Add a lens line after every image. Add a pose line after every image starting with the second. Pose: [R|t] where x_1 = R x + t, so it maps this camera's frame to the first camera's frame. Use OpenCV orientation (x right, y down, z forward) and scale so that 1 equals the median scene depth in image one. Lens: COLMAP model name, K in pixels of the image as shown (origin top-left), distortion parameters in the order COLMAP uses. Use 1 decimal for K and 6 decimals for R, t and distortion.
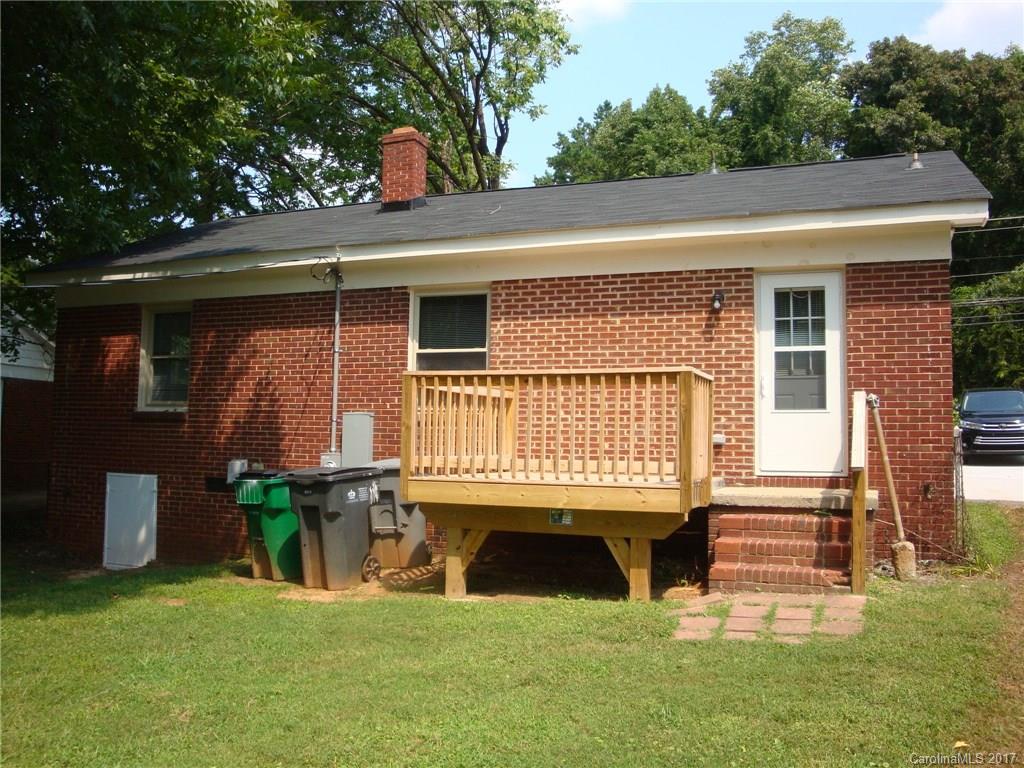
lens RADIAL K [[932.5, 0, 512.0], [0, 932.5, 384.0], [0, 0, 1]] dist [-0.153454, 0.149392]
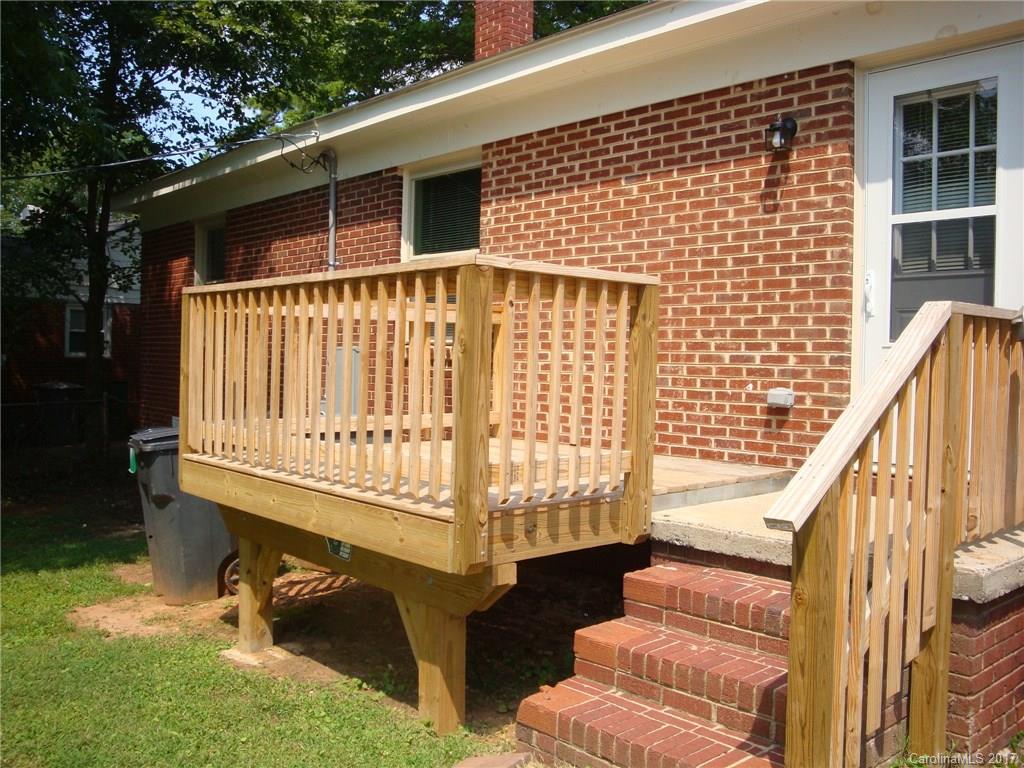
lens RADIAL K [[932.5, 0, 512.0], [0, 932.5, 384.0], [0, 0, 1]] dist [-0.153454, 0.149392]
pose [[0.896172, 0.011279, -0.443564, 0.315971], [0.027178, 0.996404, 0.080247, 0.005549], [0.442874, -0.083971, 0.892643, 0.459746]]
